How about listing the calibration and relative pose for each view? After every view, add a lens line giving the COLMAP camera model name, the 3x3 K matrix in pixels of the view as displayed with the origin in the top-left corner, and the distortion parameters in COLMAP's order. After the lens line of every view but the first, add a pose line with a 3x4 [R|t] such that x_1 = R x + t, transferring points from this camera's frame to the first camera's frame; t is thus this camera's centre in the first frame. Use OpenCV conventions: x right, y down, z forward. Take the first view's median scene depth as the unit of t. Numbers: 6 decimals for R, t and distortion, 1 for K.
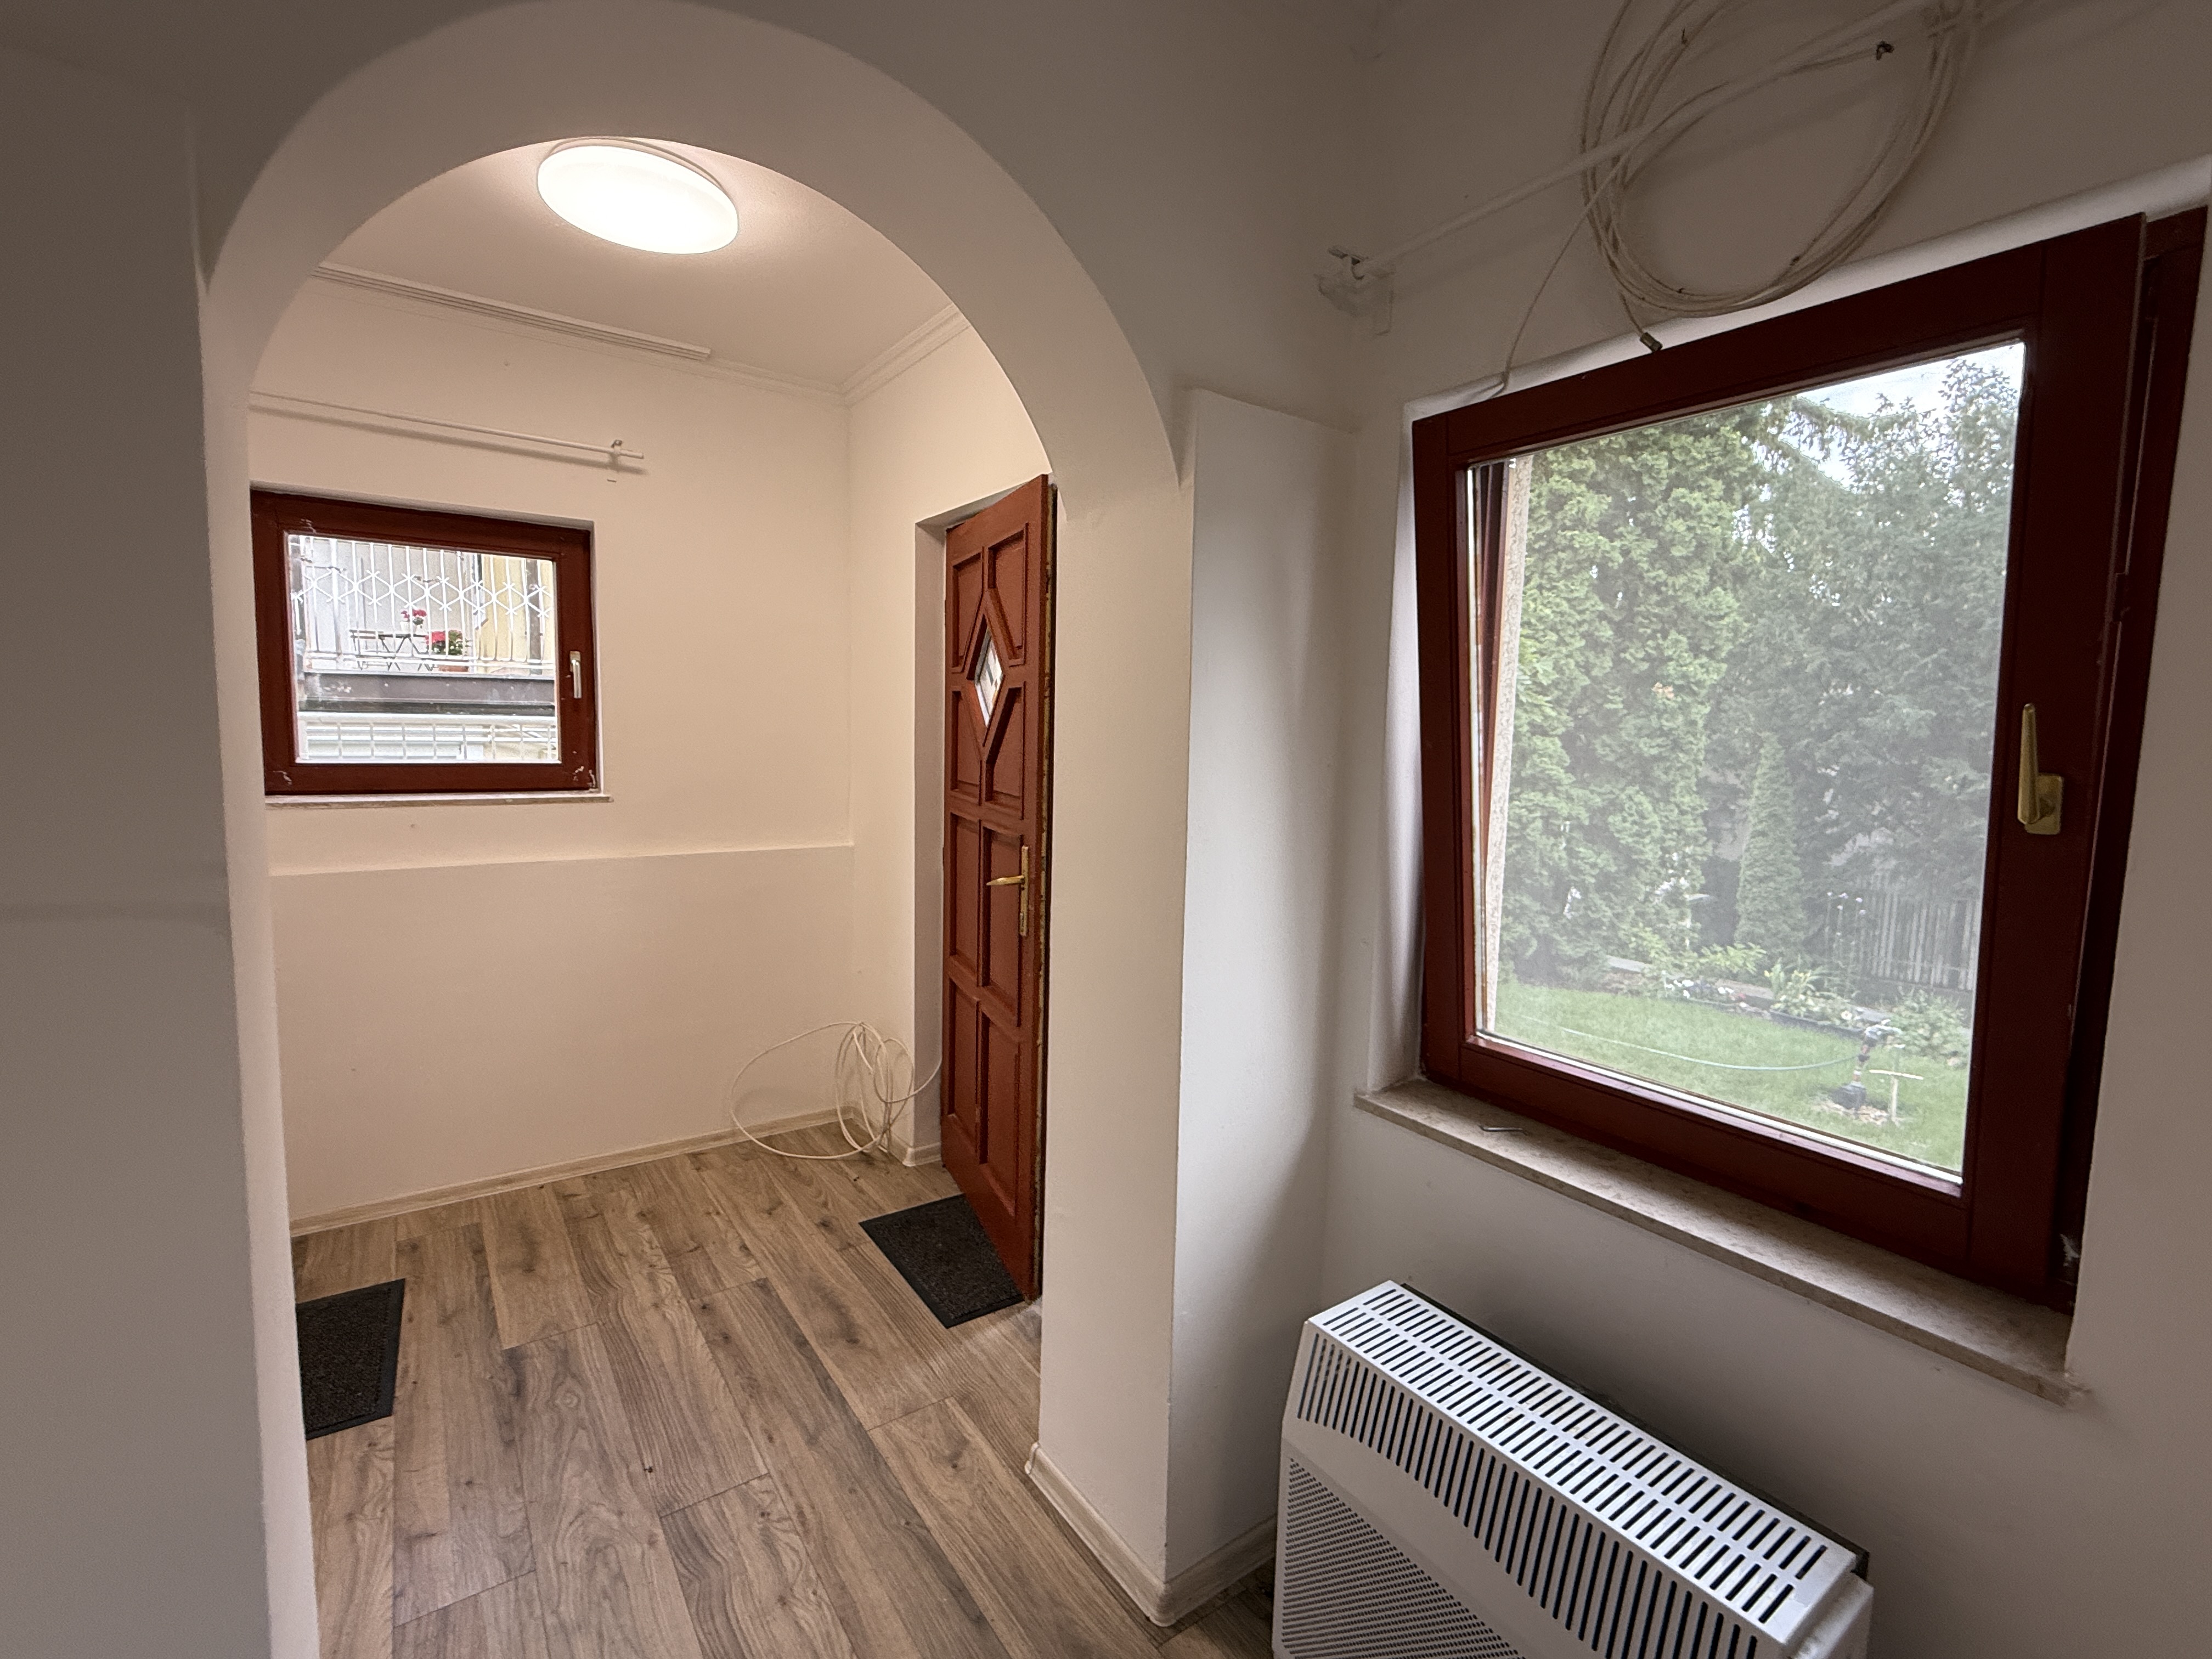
lens RADIAL K [[983.4, 0, 1102.2], [0, 983.4, 825.9], [0, 0, 1]] dist [0.001758, 0.000079]
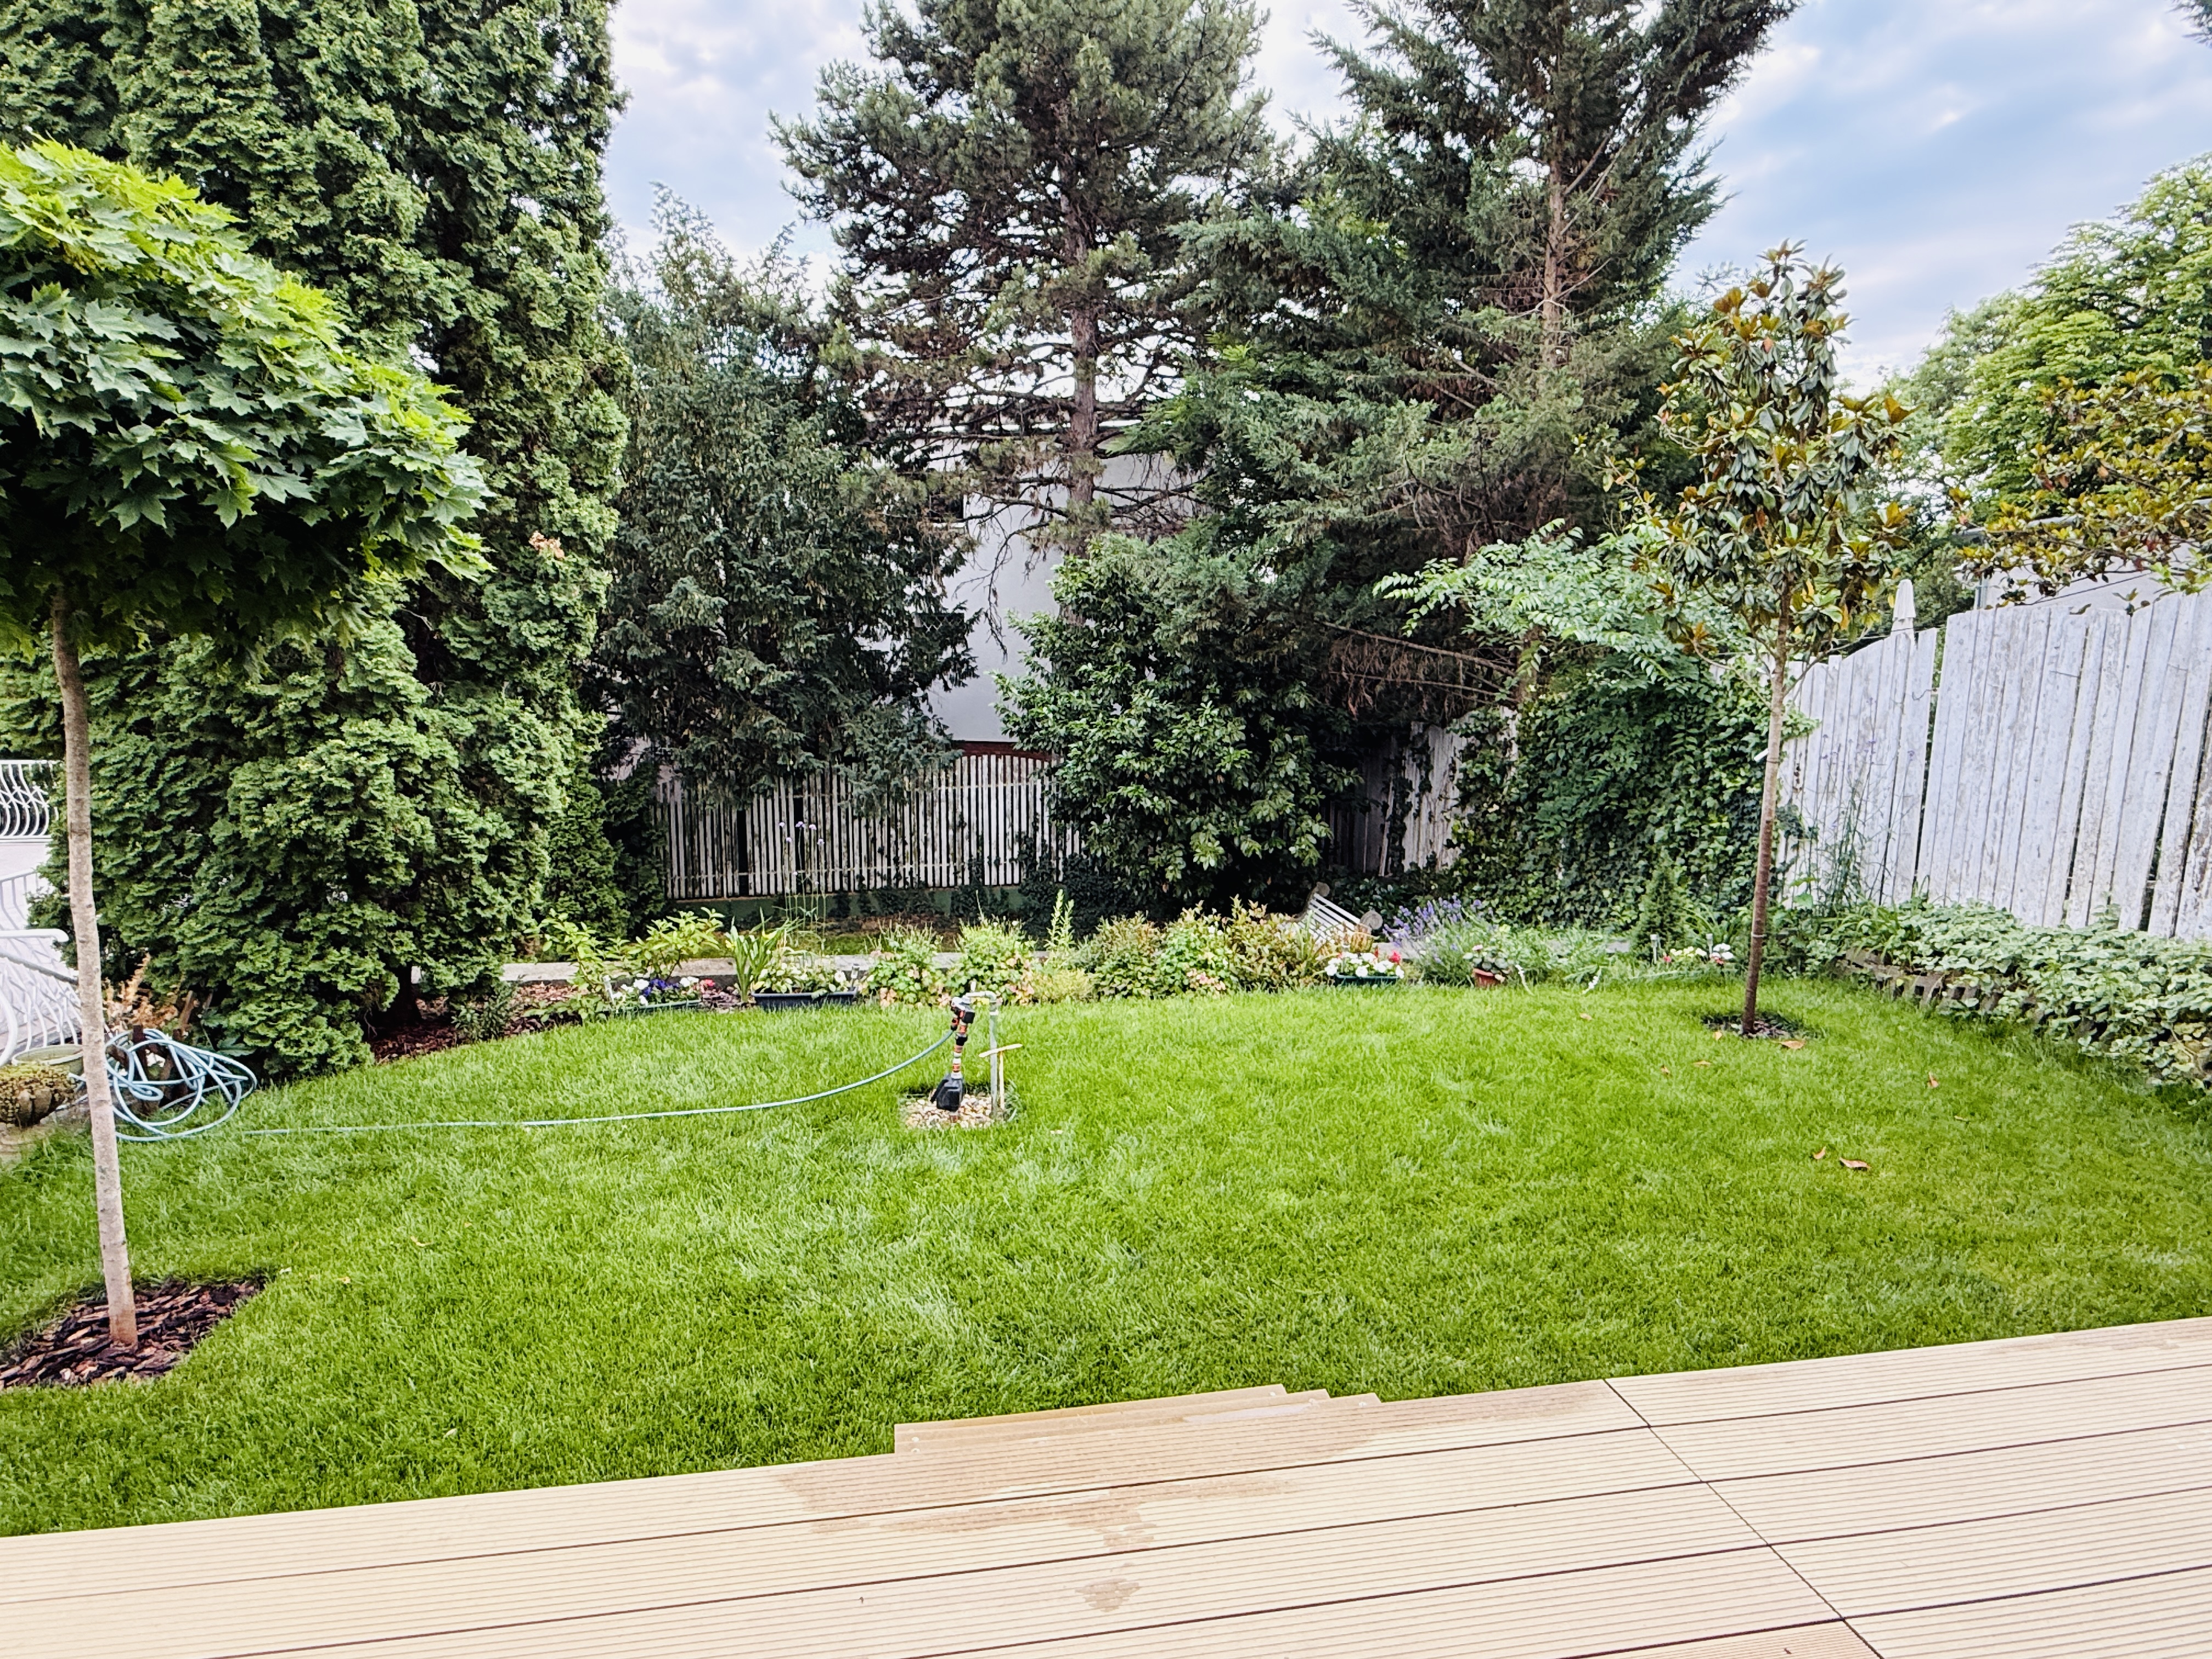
lens RADIAL K [[1211.5, 0, 1115.7], [0, 1211.5, 835.7], [0, 0, 1]] dist [-0.005980, -0.001105]
pose [[0.441410, -0.155043, 0.883809, 0.015418], [0.085522, 0.987745, 0.130562, -0.022868], [-0.893221, 0.017954, 0.449260, 0.323459]]
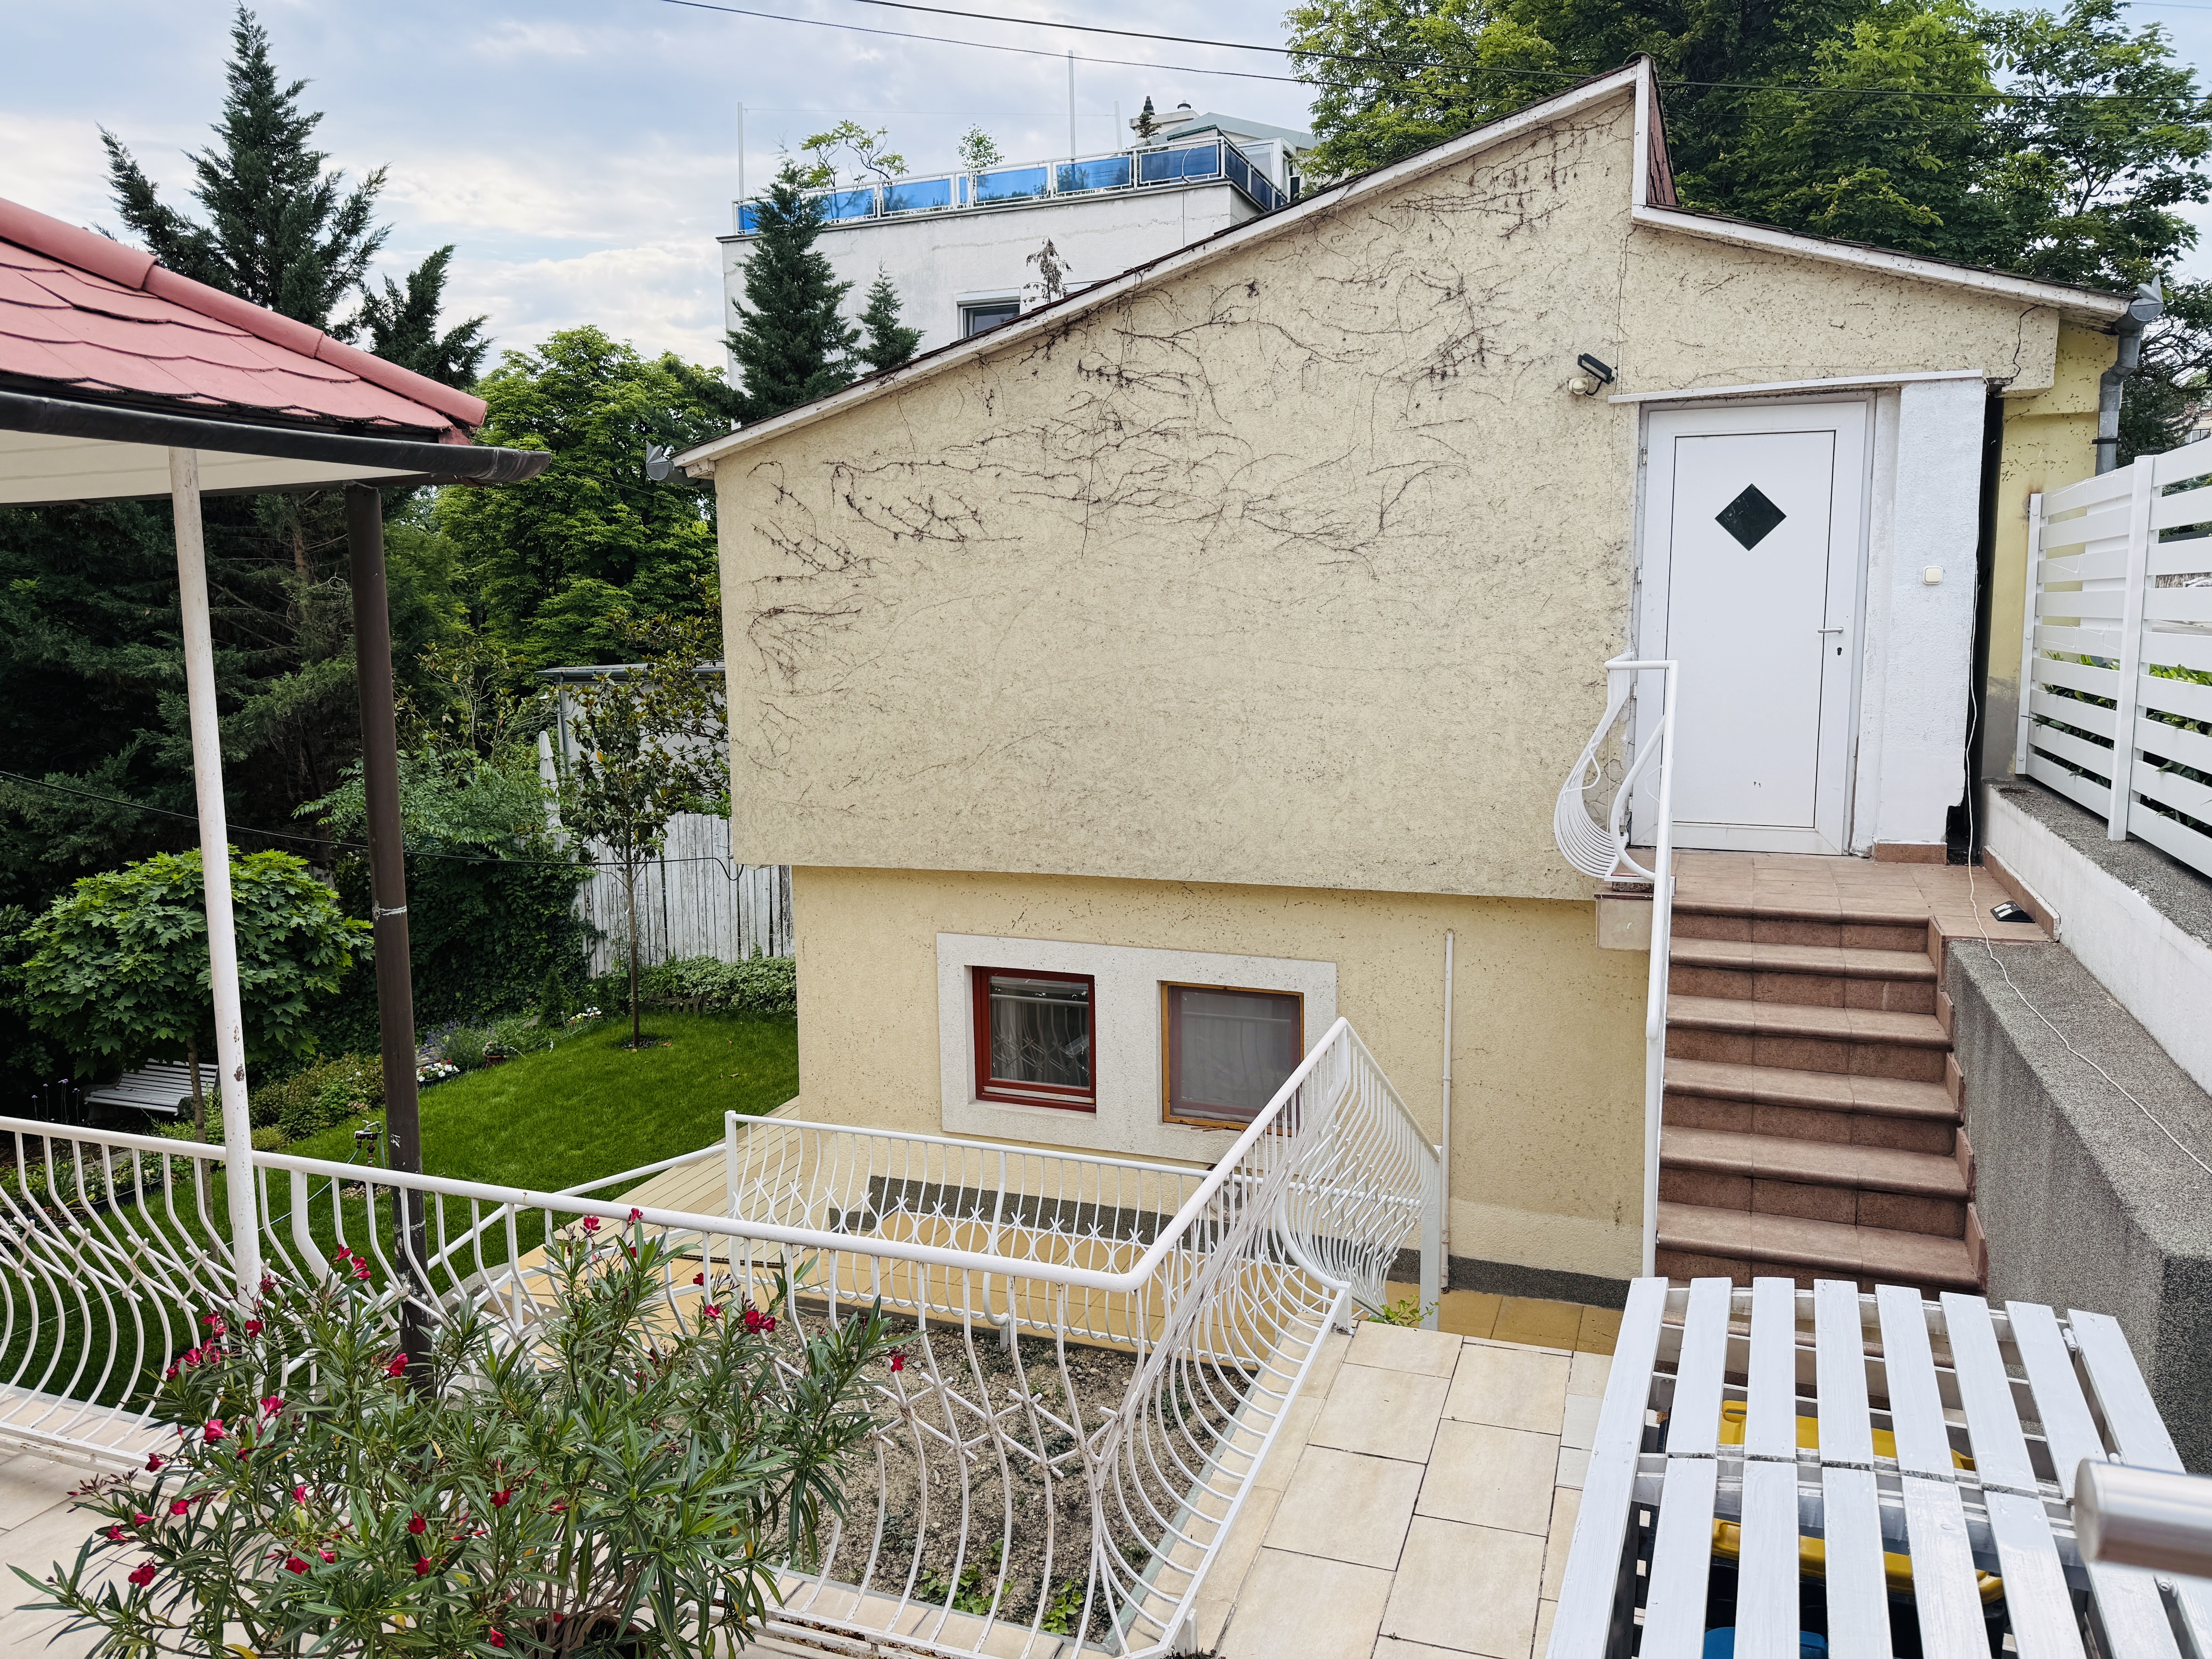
lens RADIAL K [[1557.4, 0, 1128.0], [0, 1557.4, 833.4], [0, 0, 1]] dist [0.085751, -0.086010]
pose [[-0.582663, -0.130856, 0.802110, -1.112001], [0.074437, 0.974212, 0.213004, -0.419332], [-0.809298, 0.183817, -0.557896, 0.890407]]
